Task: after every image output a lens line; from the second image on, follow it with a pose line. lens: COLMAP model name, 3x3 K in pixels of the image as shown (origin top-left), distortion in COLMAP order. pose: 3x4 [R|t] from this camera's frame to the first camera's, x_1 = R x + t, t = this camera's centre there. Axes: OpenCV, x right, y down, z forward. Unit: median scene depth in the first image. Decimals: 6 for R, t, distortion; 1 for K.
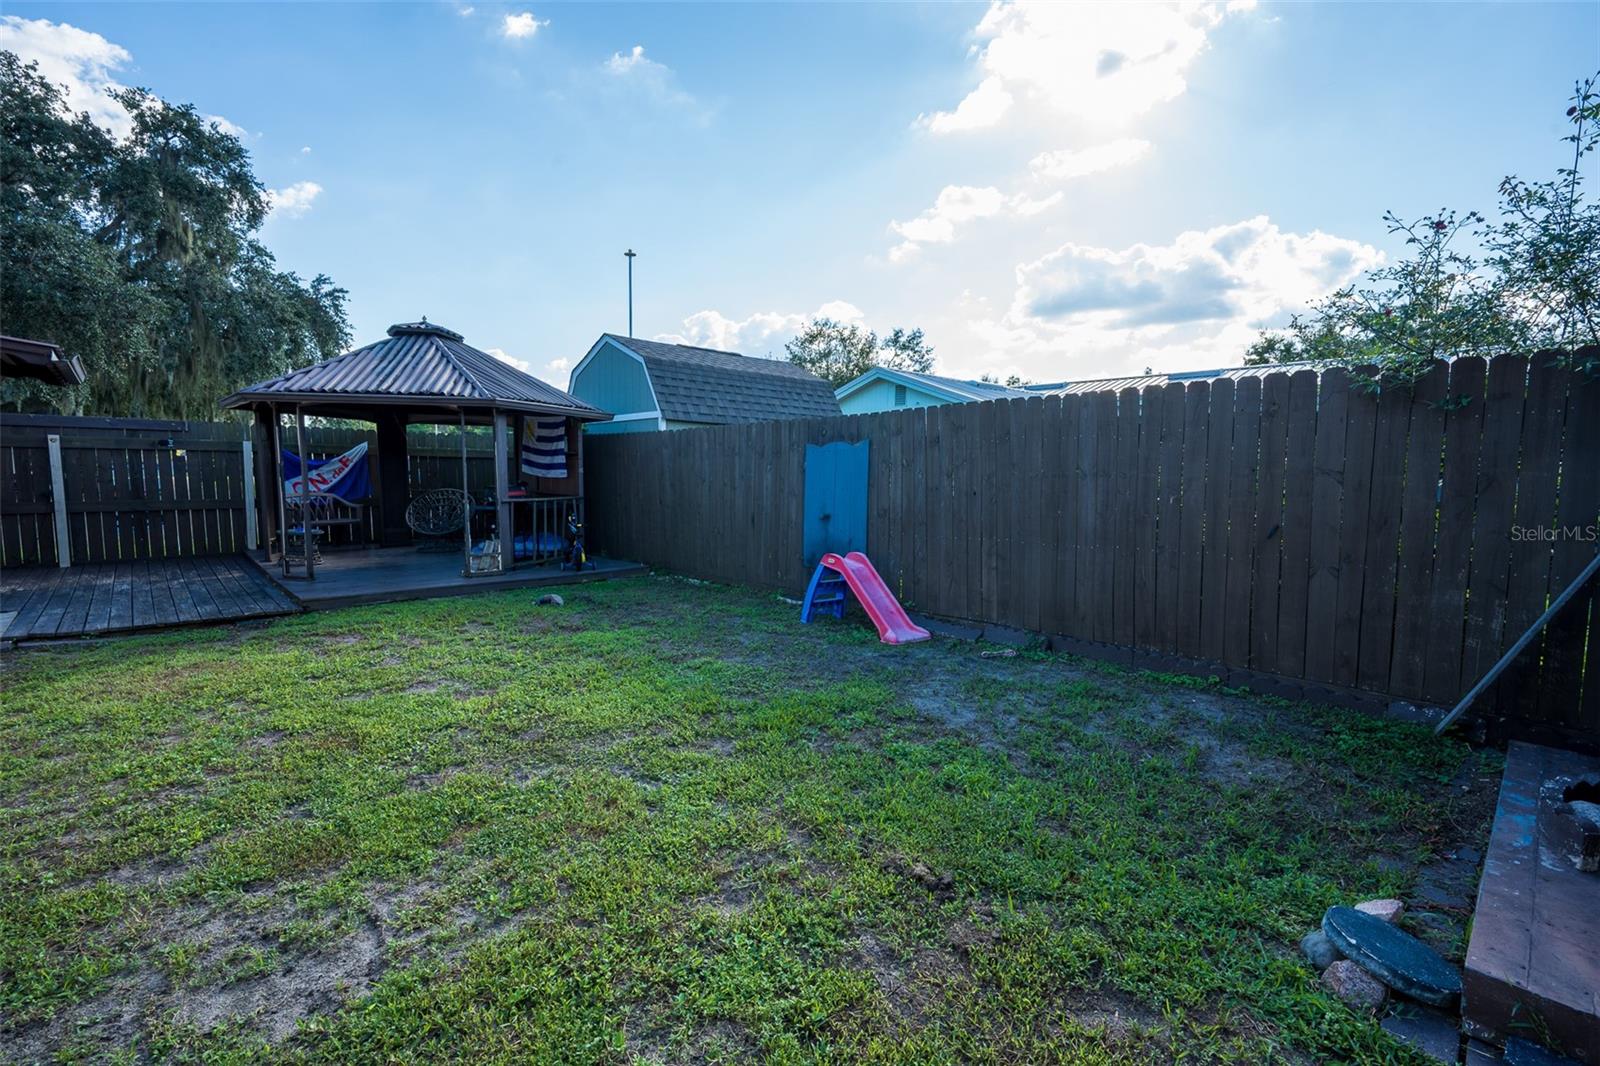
lens RADIAL K [[723.0, 0, 809.3], [0, 723.0, 538.3], [0, 0, 1]] dist [-0.012493, 0.001225]
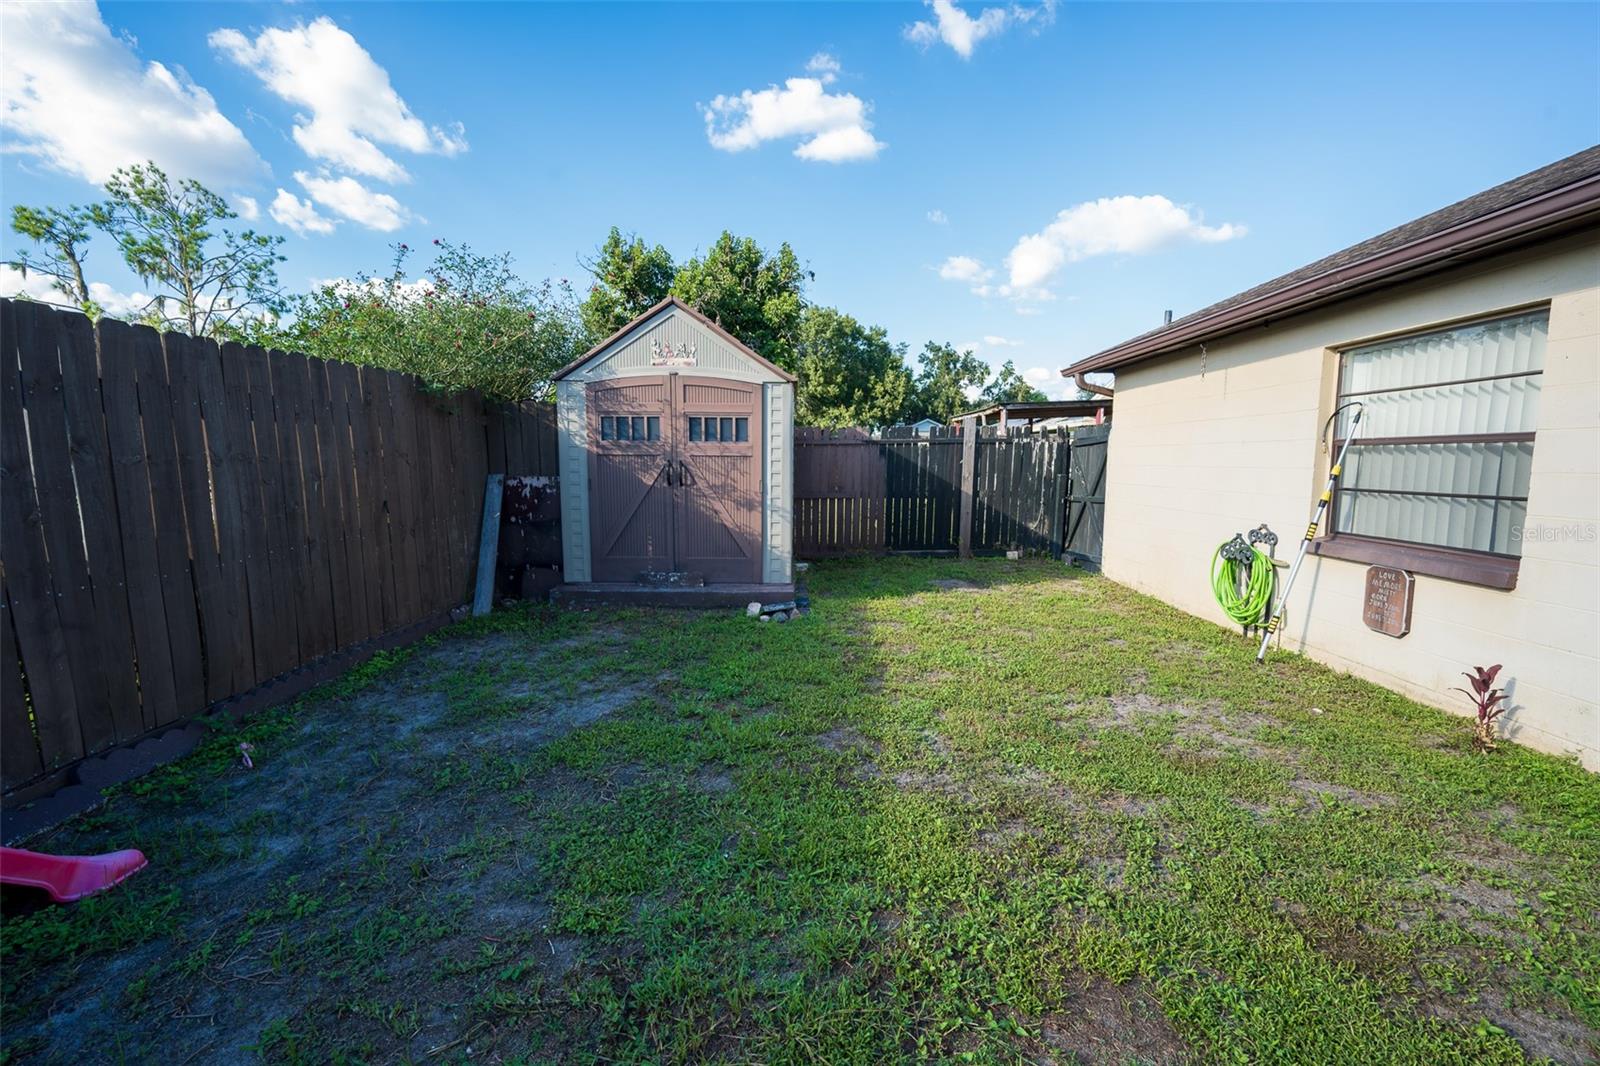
lens RADIAL K [[669.8, 0, 795.7], [0, 669.8, 535.4], [0, 0, 1]] dist [-0.004385, -0.000142]
pose [[-0.708448, -0.092195, 0.699715, -0.230596], [0.056699, 0.980792, 0.186637, -0.052385], [-0.703482, 0.171896, -0.689613, 0.528627]]
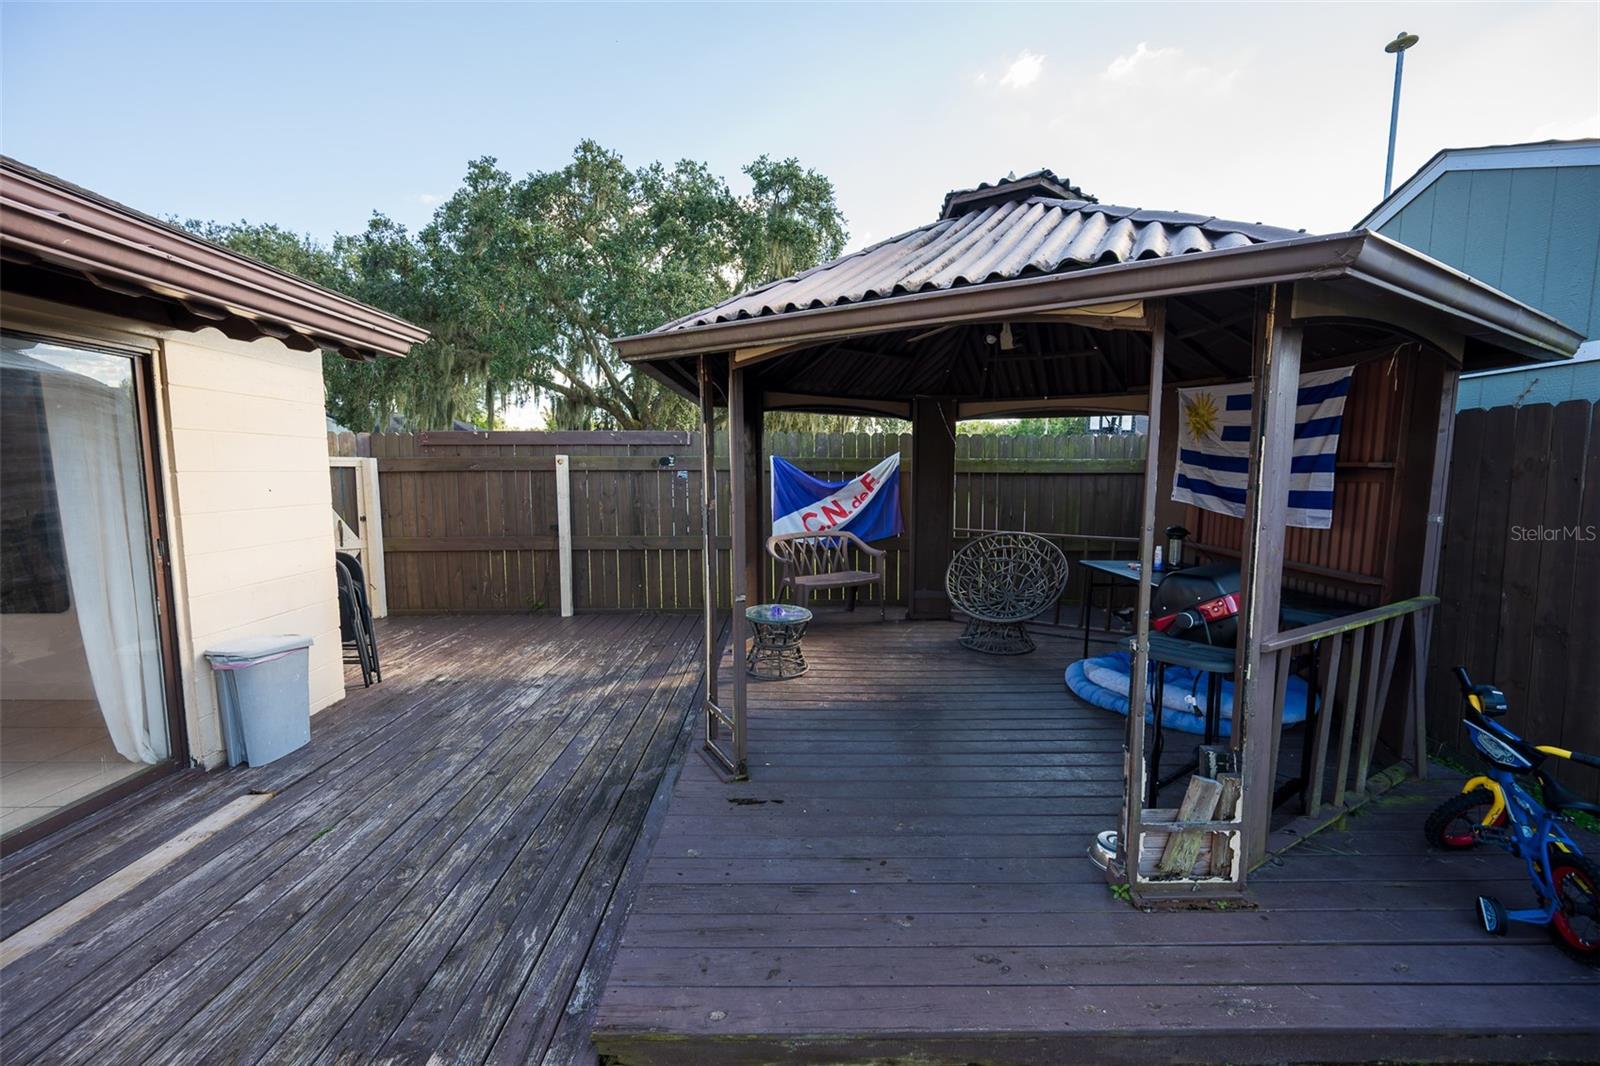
lens RADIAL K [[617.9, 0, 795.5], [0, 617.9, 538.3], [0, 0, 1]] dist [0.008429, -0.008590]
pose [[0.734105, 0.063076, -0.676100, -0.308069], [-0.055436, 0.997920, 0.032908, -0.071447], [0.676770, 0.013322, 0.736074, 0.538961]]
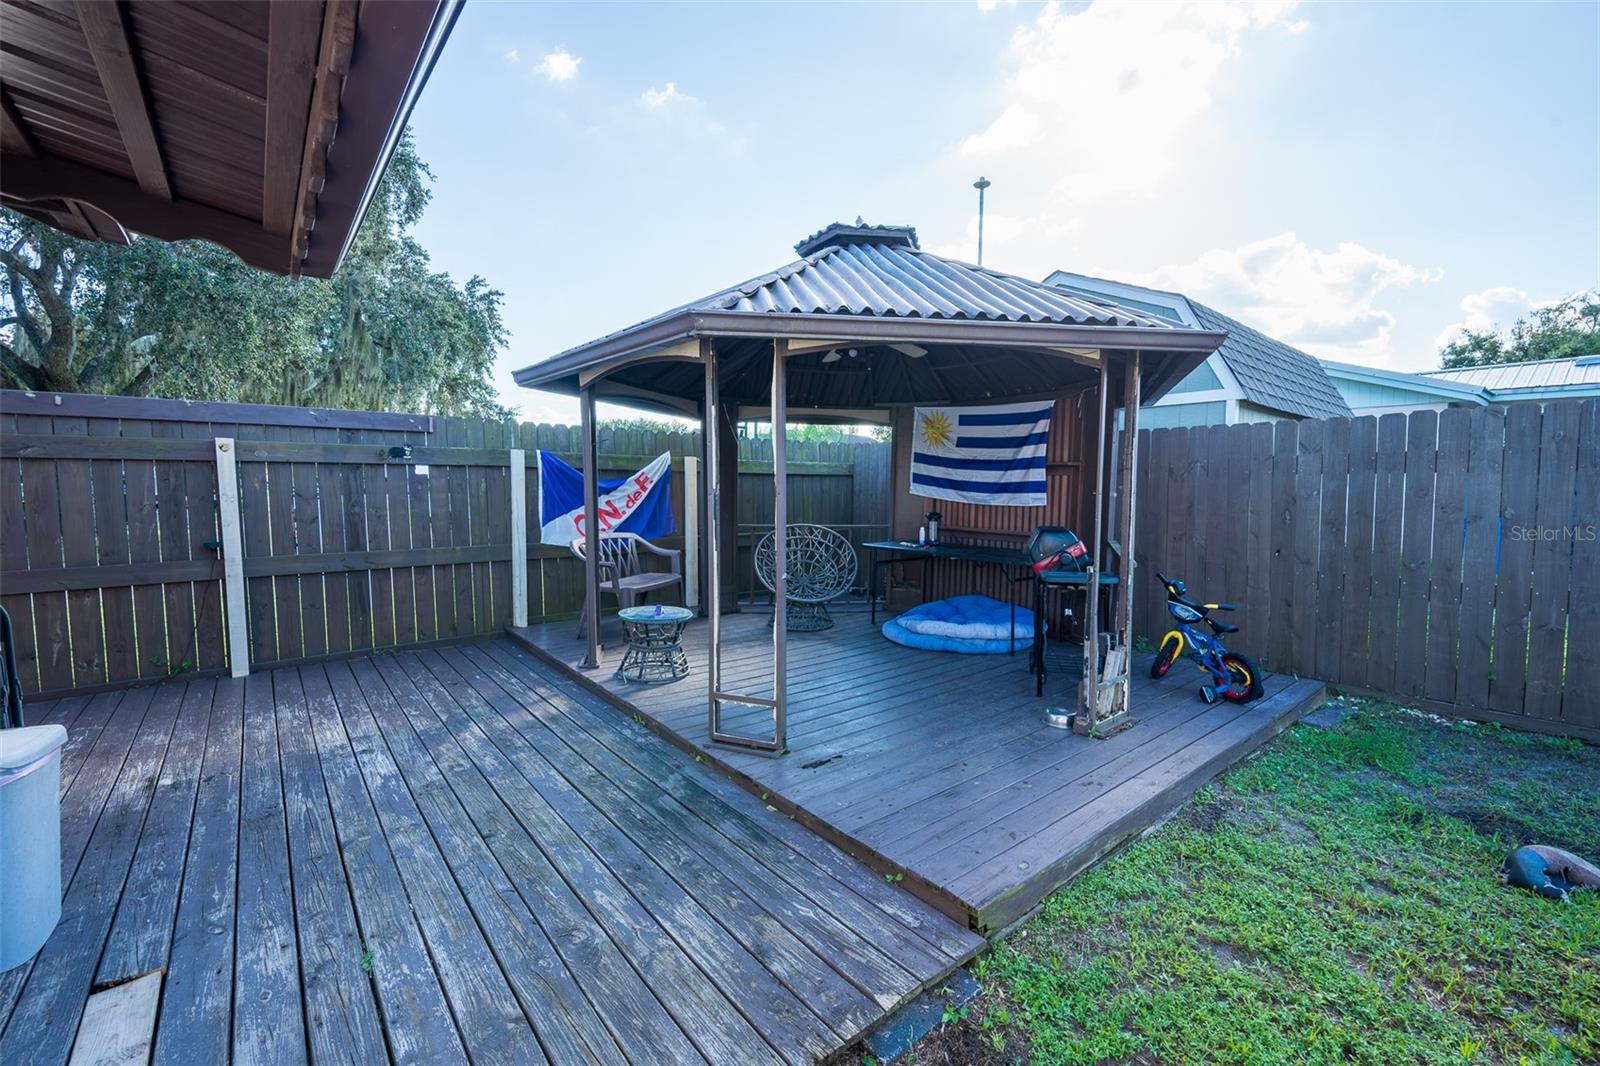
lens RADIAL K [[669.8, 0, 795.7], [0, 669.8, 535.4], [0, 0, 1]] dist [-0.004385, -0.000142]
pose [[0.997193, -0.002045, -0.074846, -0.472161], [0.000655, 0.999827, -0.018596, -0.048554], [0.074871, 0.018495, 0.997022, 0.422962]]
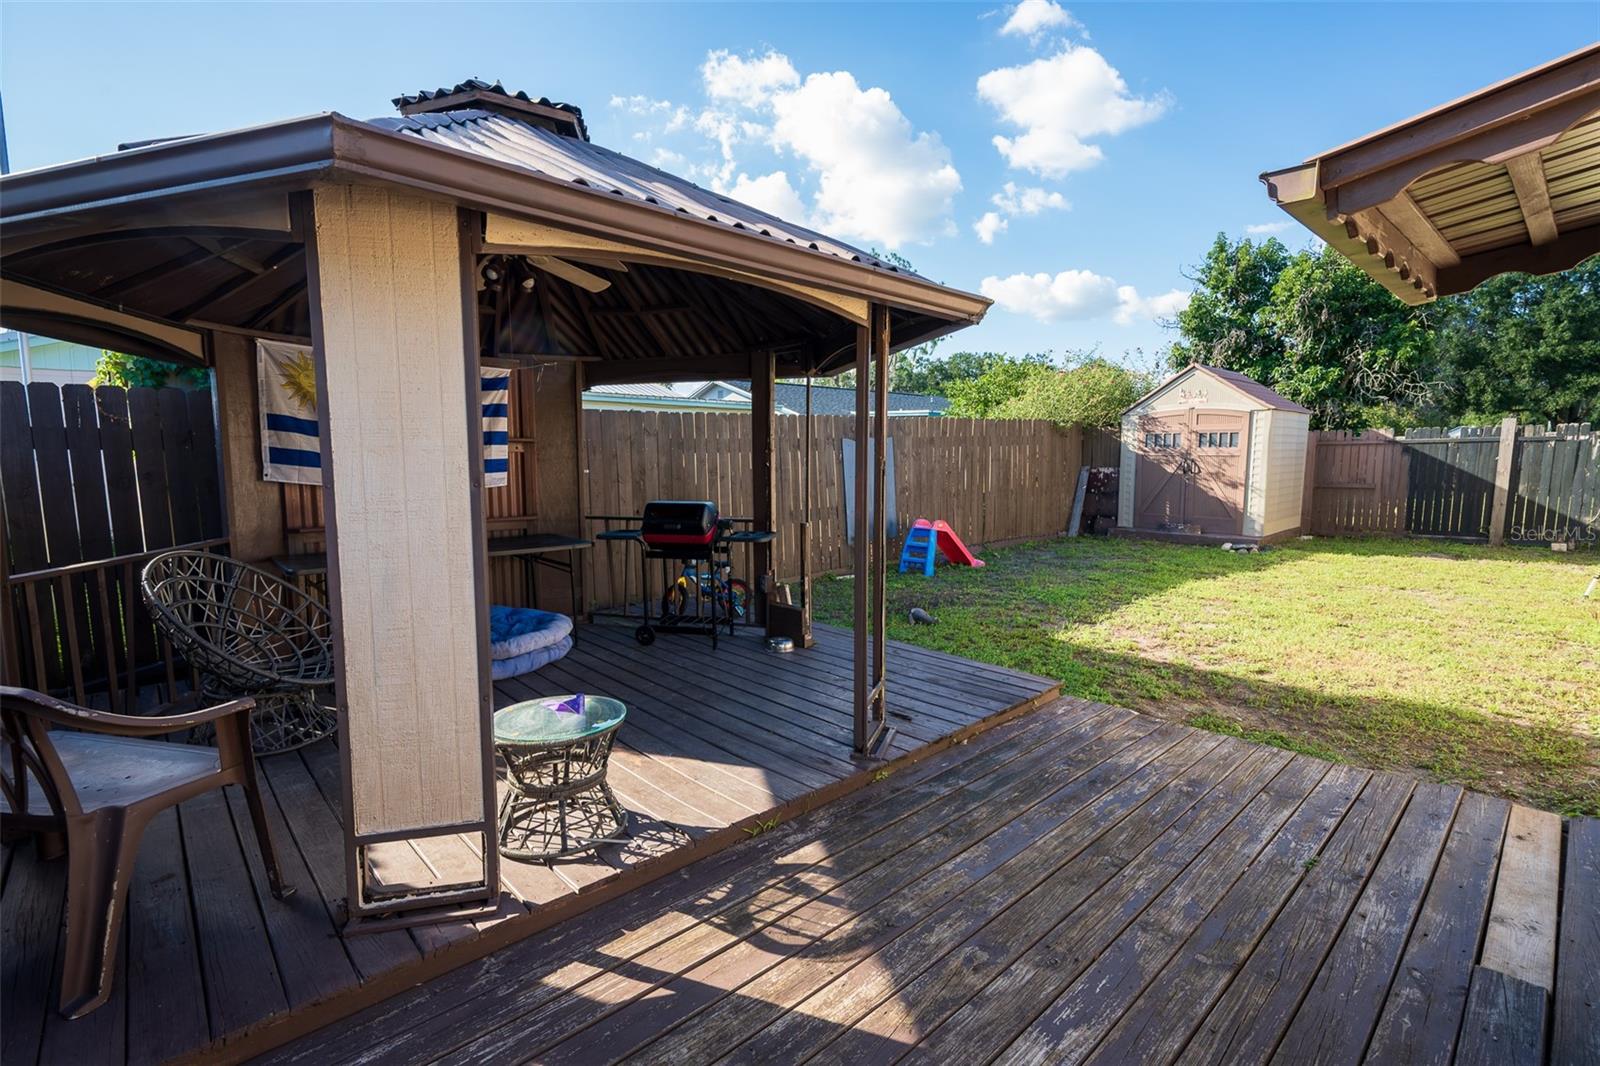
lens RADIAL K [[733.3, 0, 800.8], [0, 733.3, 542.6], [0, 0, 1]] dist [-0.003339, -0.000085]
pose [[0.010016, -0.130965, 0.991336, -0.821482], [0.100713, 0.986477, 0.129305, -0.087781], [-0.994865, 0.098545, 0.023070, 0.742111]]
